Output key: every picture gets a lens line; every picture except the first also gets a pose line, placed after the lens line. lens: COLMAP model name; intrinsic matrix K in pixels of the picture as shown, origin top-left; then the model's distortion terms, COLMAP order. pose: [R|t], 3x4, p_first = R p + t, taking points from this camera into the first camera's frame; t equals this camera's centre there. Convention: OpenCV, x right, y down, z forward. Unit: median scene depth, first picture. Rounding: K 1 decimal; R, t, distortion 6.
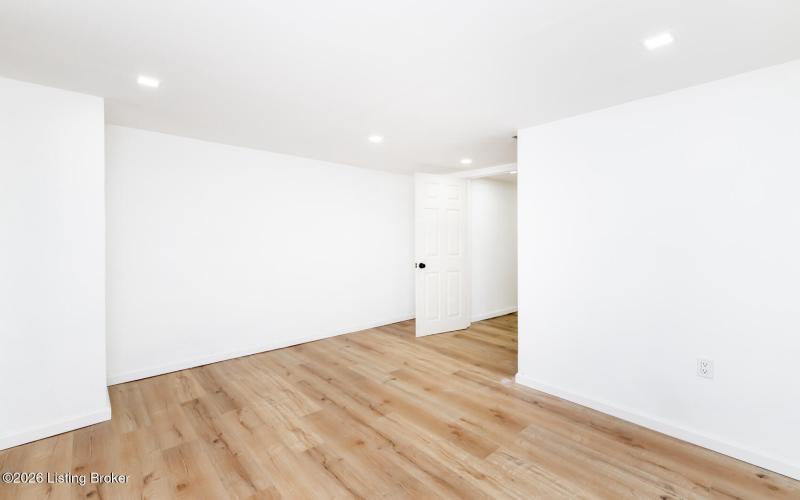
lens RADIAL K [[348.6, 0, 397.3], [0, 348.6, 243.8], [0, 0, 1]] dist [0.001011, 0.000014]
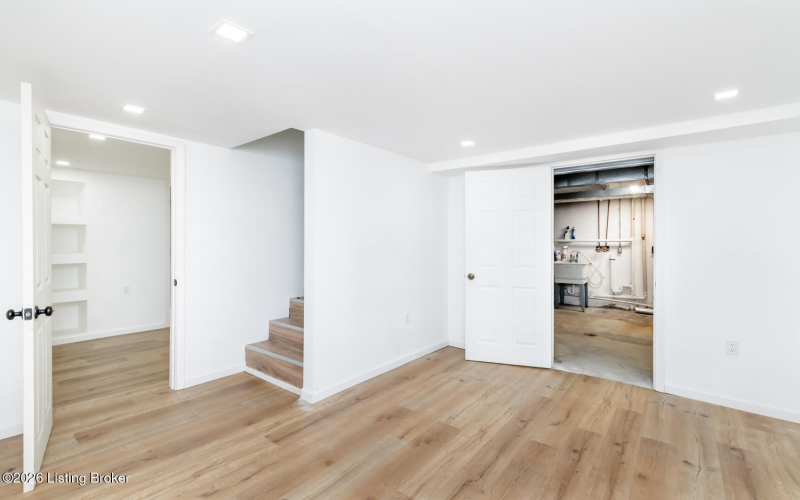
lens RADIAL K [[348.6, 0, 397.3], [0, 348.6, 243.8], [0, 0, 1]] dist [0.001011, 0.000014]
pose [[-0.169772, -0.007036, 0.985458, -0.764995], [0.008572, 0.999926, 0.008616, -0.036430], [-0.985446, 0.009910, -0.169699, 1.189749]]
